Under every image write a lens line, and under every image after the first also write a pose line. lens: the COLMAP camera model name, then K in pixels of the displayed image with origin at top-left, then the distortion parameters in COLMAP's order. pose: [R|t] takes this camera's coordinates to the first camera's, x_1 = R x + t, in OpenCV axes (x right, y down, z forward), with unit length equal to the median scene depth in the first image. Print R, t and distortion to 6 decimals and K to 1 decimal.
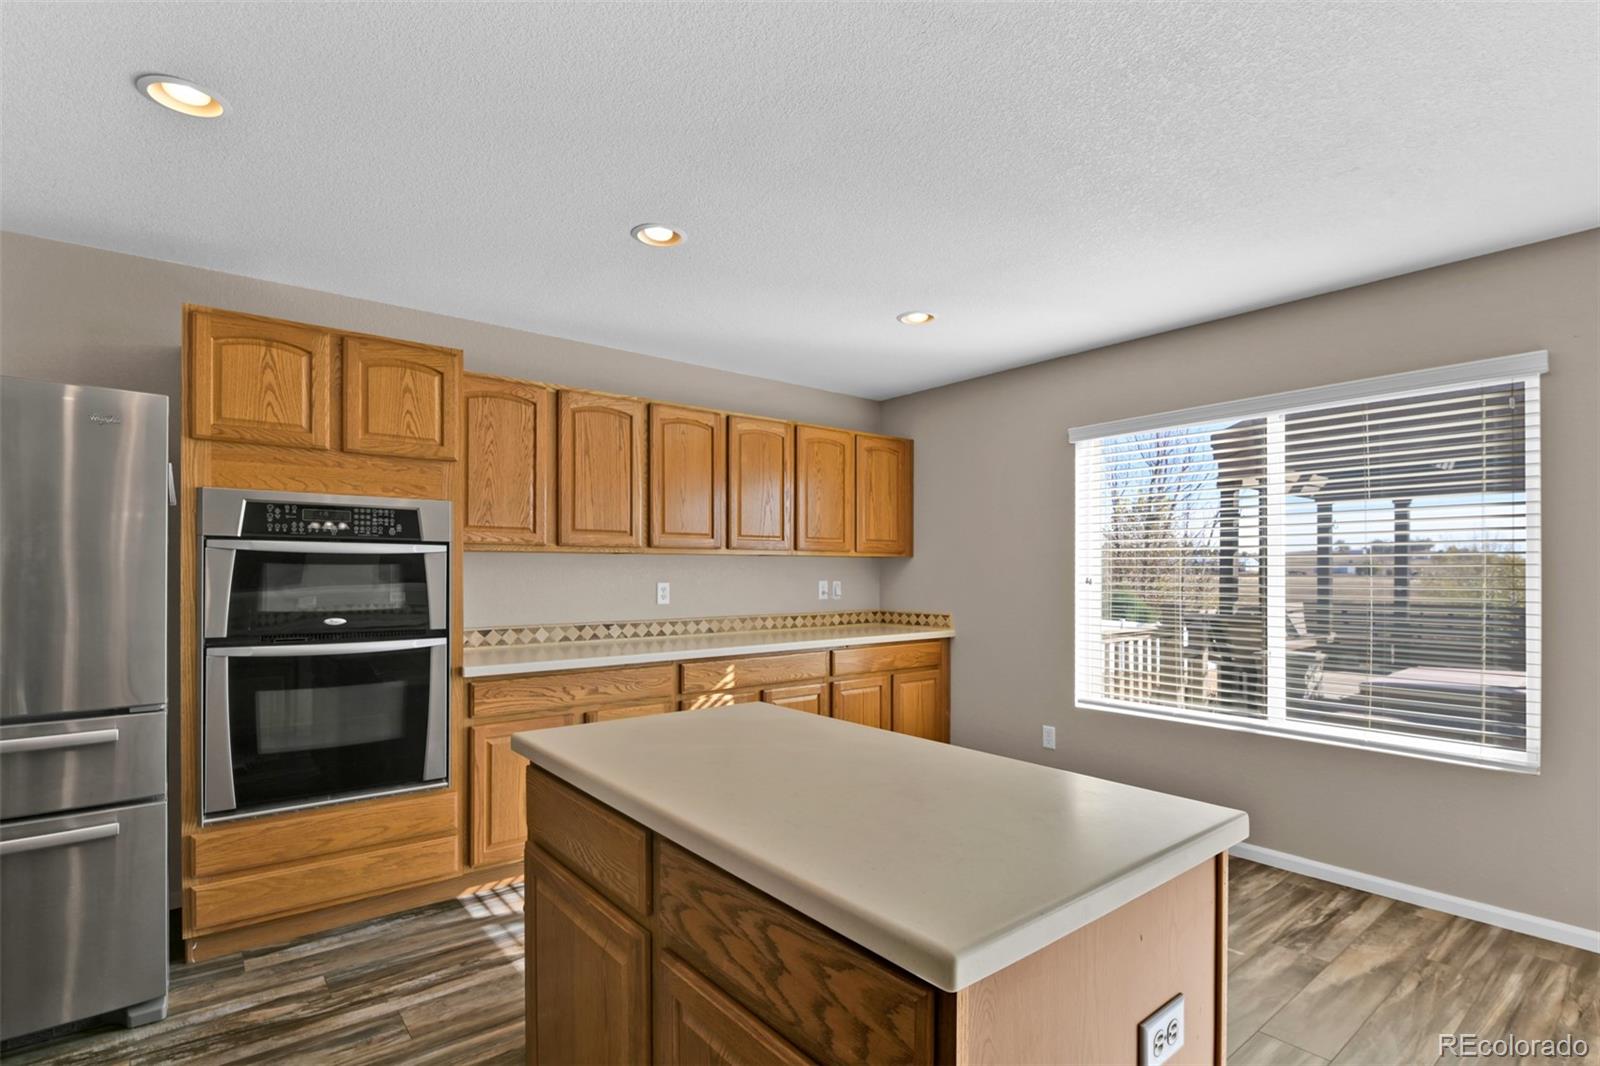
lens RADIAL K [[771.7, 0, 798.0], [0, 771.7, 564.1], [0, 0, 1]] dist [-0.000643, -0.000184]
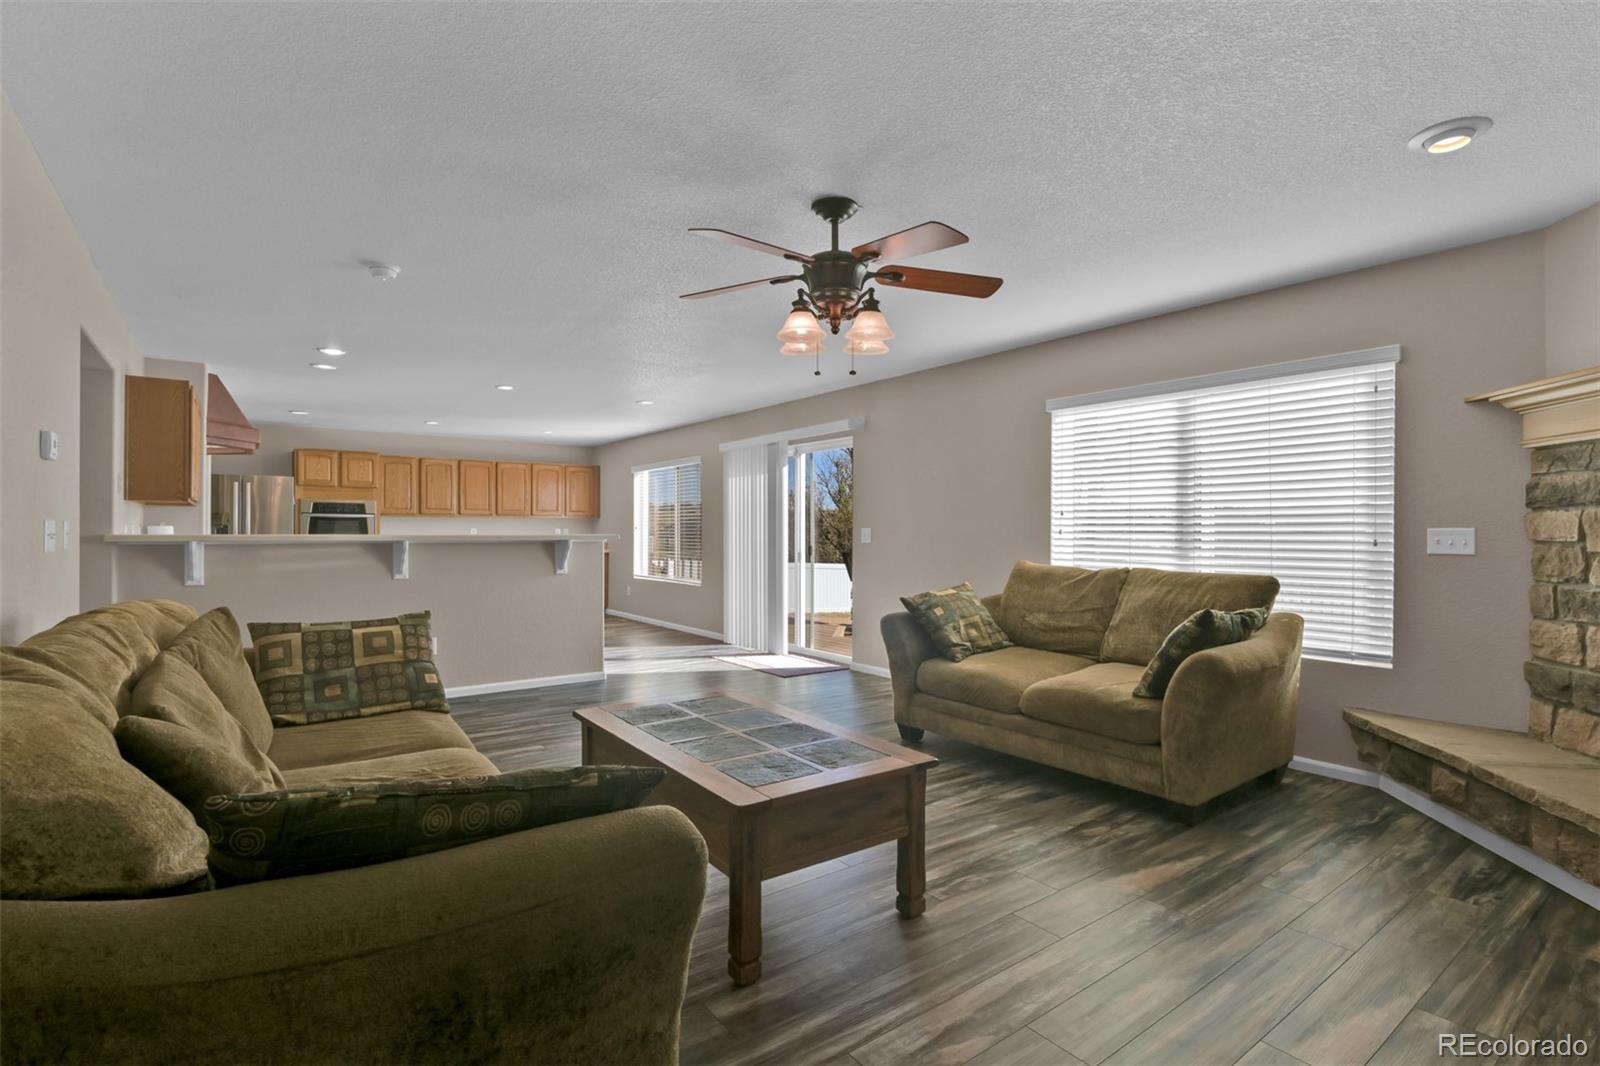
lens RADIAL K [[778.6, 0, 833.9], [0, 778.6, 527.1], [0, 0, 1]] dist [-0.006375, -0.000863]
pose [[0.999876, 0.001687, -0.015672, 1.265660], [-0.001633, 0.999993, 0.003473, 0.011358], [0.015678, -0.003447, 0.999871, -1.845715]]
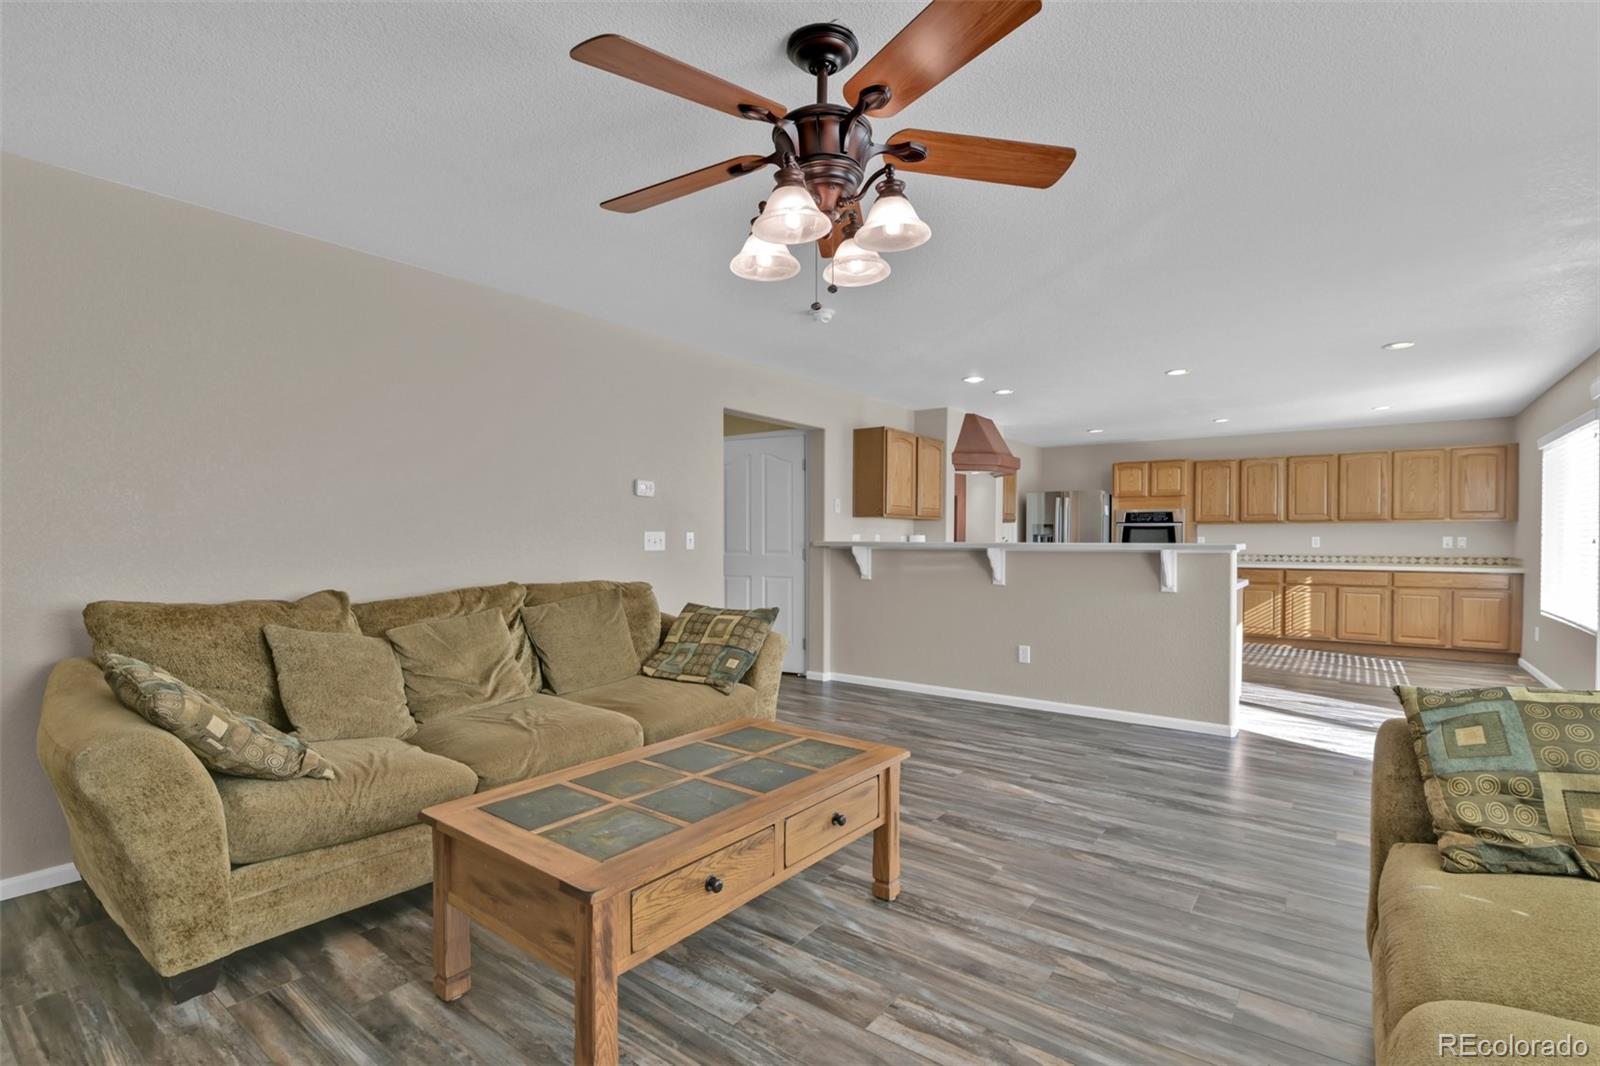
lens RADIAL K [[773.0, 0, 799.0], [0, 773.0, 550.0], [0, 0, 1]] dist [0.000609, -0.000369]
pose [[0.242298, 0.013345, -0.970110, 1.847480], [0.006749, 0.999858, 0.015440, 0.021758], [0.970179, -0.010289, 0.242173, -1.053335]]
